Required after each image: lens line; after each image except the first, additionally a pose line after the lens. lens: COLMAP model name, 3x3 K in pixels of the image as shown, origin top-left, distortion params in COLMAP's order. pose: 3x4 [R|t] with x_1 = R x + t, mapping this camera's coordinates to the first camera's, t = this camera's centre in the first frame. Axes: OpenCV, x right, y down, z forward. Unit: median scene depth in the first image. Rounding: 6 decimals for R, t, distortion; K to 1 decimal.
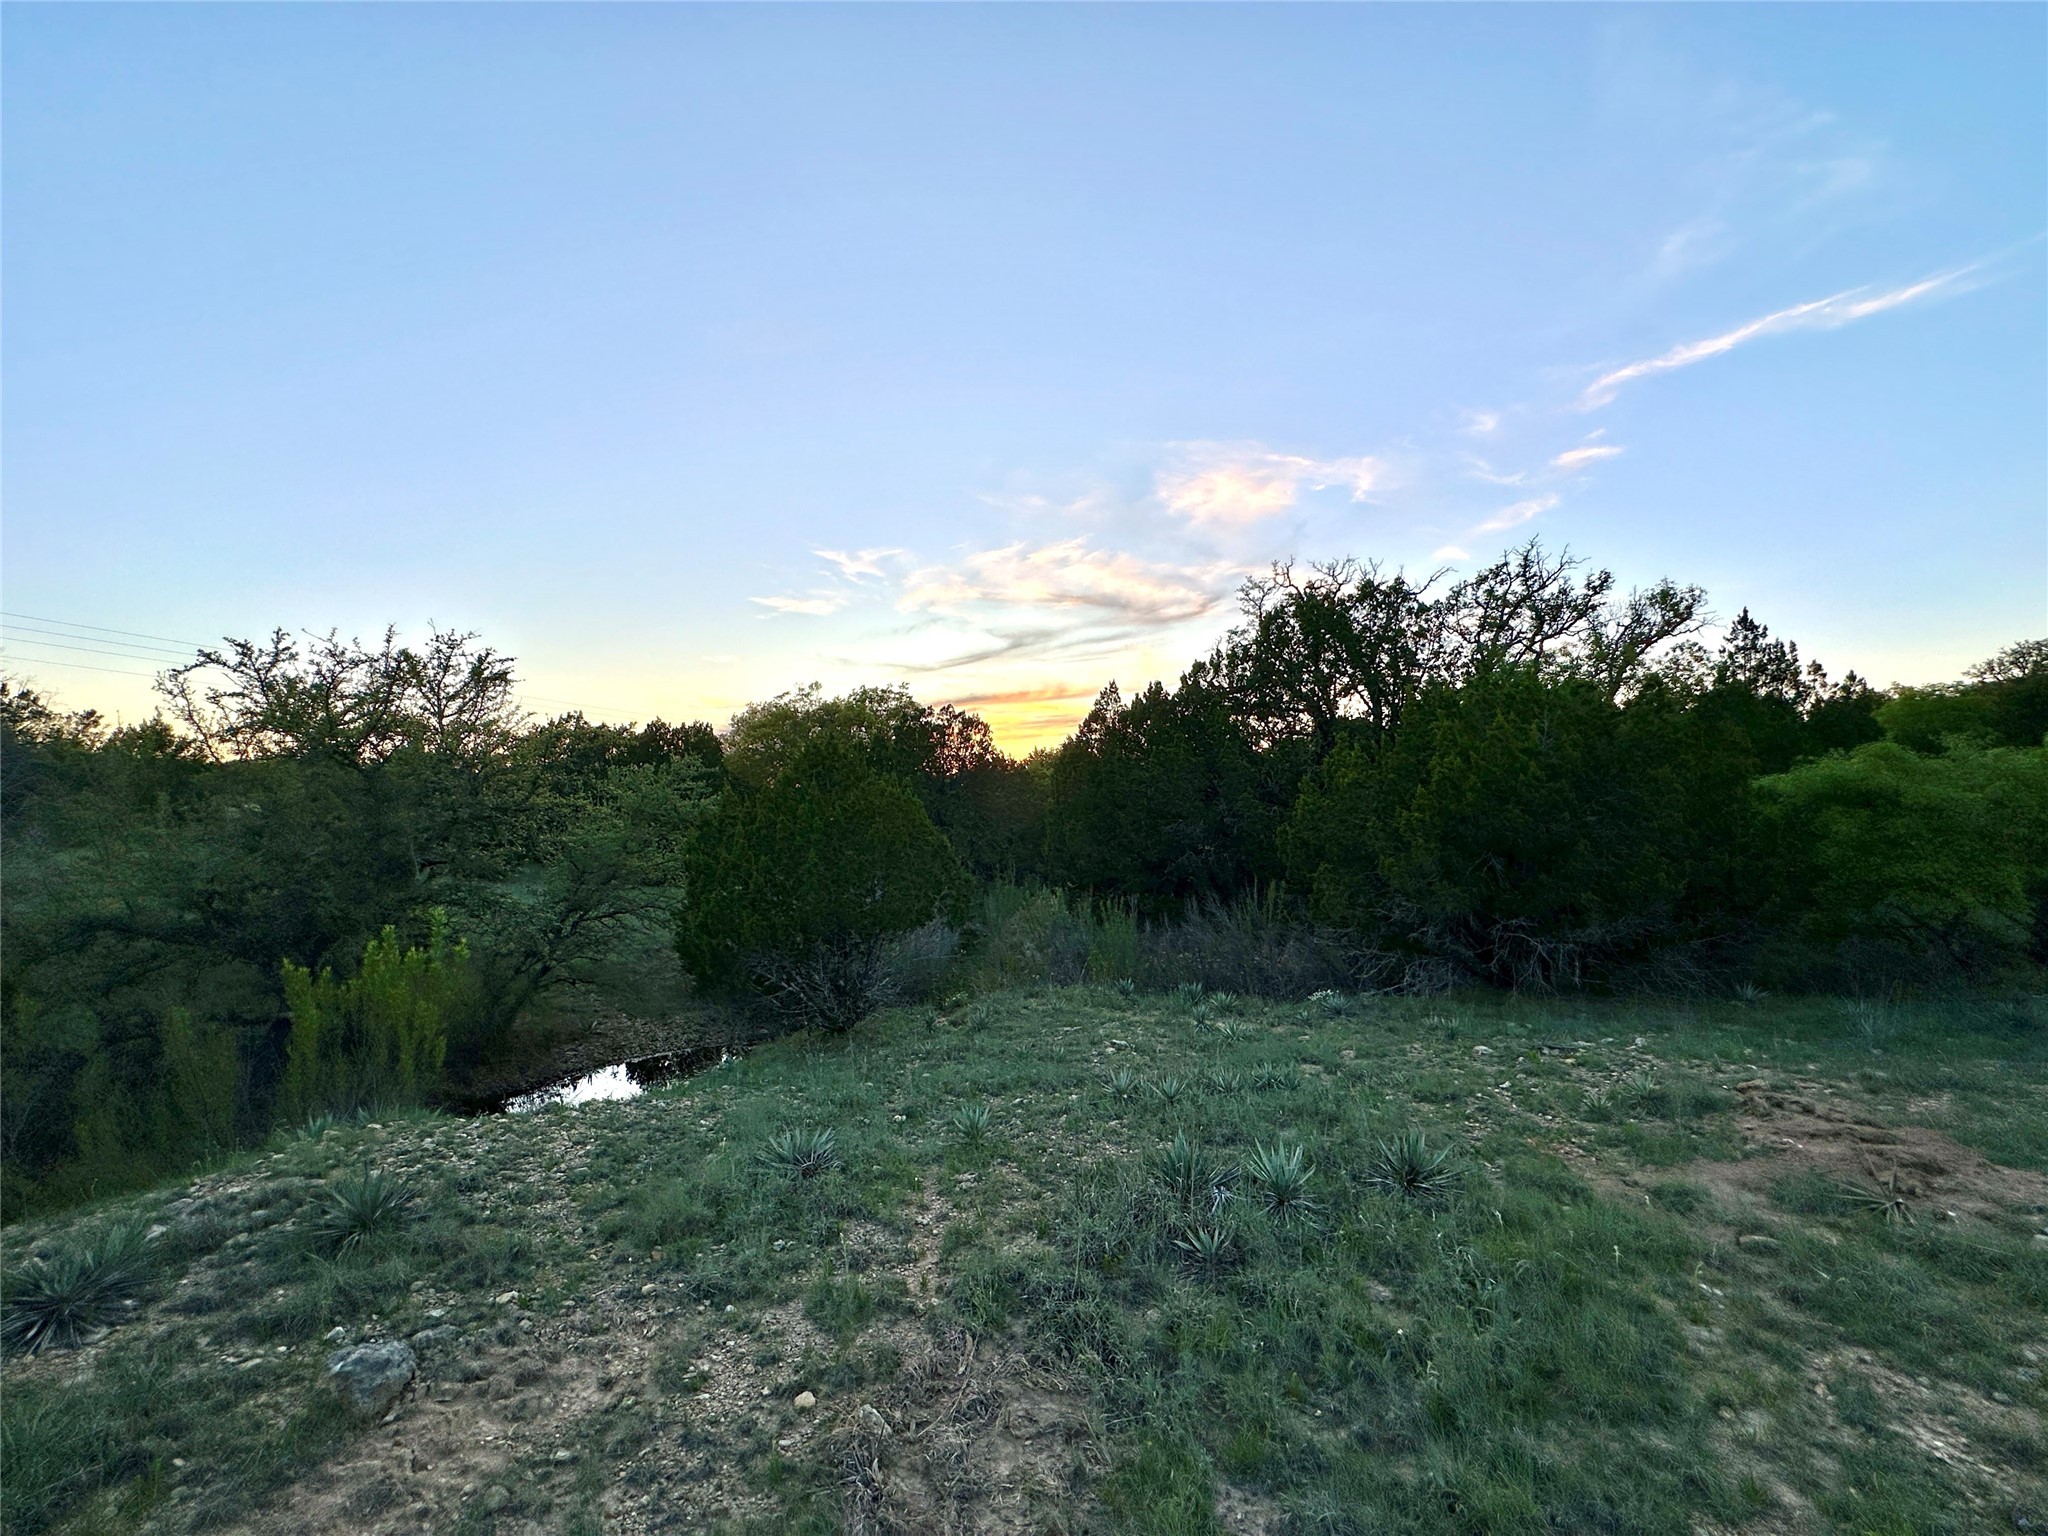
lens RADIAL K [[823.4, 0, 1018.5], [0, 823.4, 777.7], [0, 0, 1]] dist [-0.002414, -0.000171]
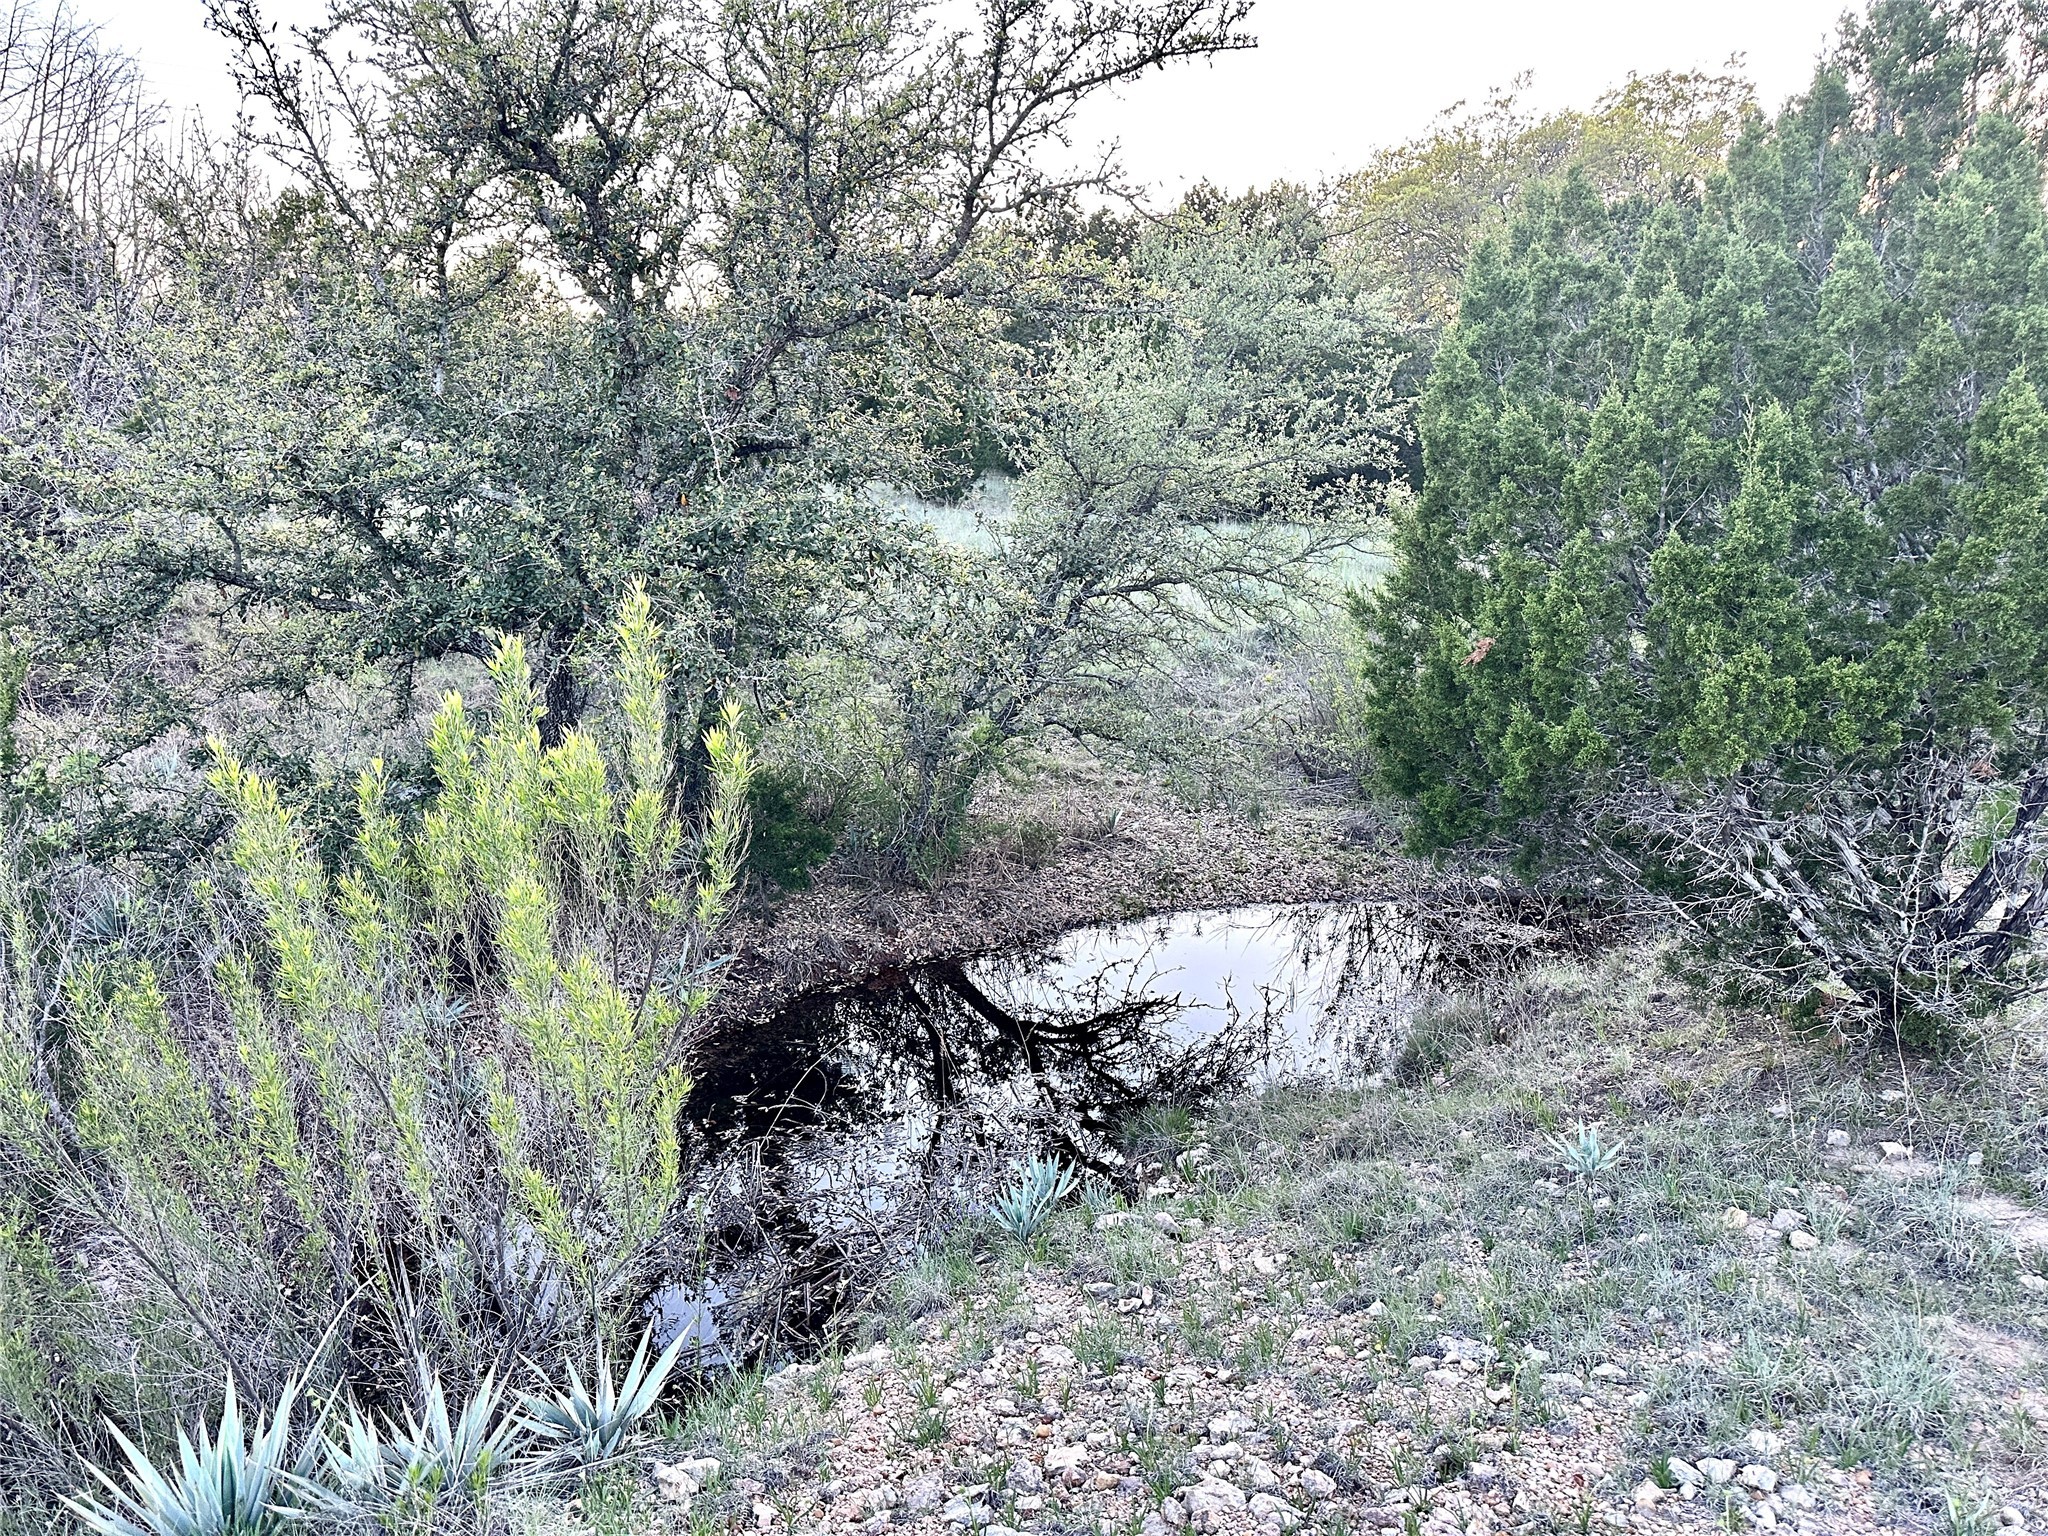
lens RADIAL K [[1432.3, 0, 1022.9], [0, 1432.3, 768.2], [0, 0, 1]] dist [0.000138, 0.000419]
pose [[0.868752, 0.104920, -0.484007, -0.179065], [0.041163, 0.958623, 0.281689, 0.043844], [0.493535, -0.264641, 0.828486, 0.319289]]
